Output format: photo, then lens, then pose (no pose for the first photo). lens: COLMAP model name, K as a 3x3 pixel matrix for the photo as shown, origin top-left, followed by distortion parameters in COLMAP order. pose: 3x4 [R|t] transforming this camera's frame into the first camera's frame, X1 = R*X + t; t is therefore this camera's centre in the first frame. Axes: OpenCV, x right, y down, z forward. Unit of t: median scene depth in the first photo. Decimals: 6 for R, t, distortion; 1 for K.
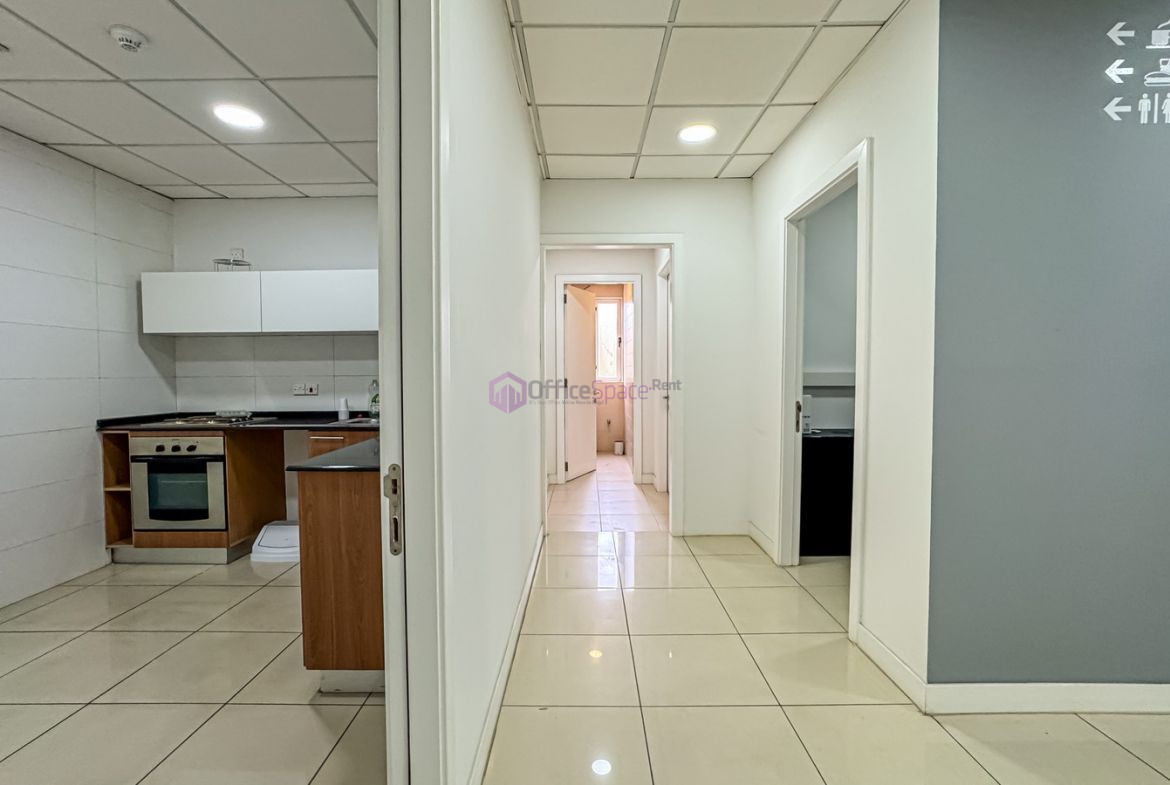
lens RADIAL K [[510.8, 0, 591.8], [0, 510.8, 390.2], [0, 0, 1]] dist [-0.035241, 0.013613]
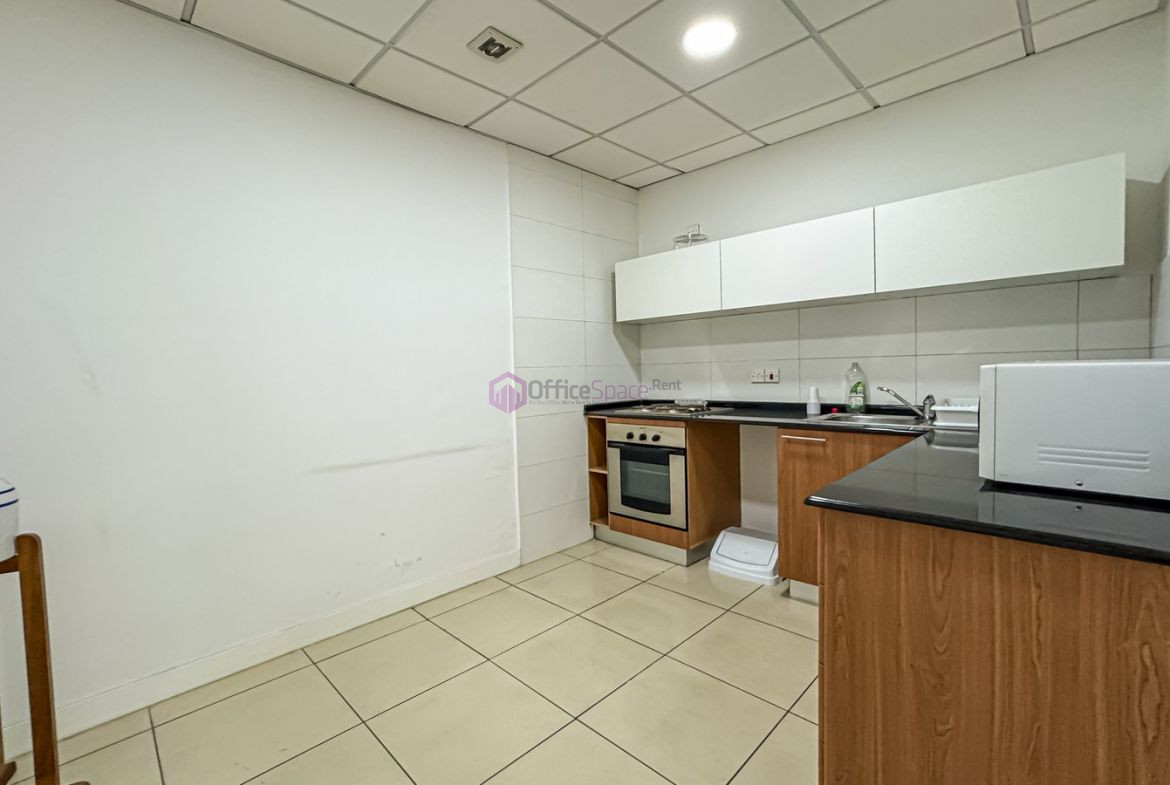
lens RADIAL K [[510.8, 0, 591.8], [0, 510.8, 390.2], [0, 0, 1]] dist [-0.035241, 0.013613]
pose [[0.718124, 0.013897, -0.695777, -0.208284], [0.000380, 0.999793, 0.020360, 0.005130], [0.695915, -0.014885, 0.717970, 0.217034]]
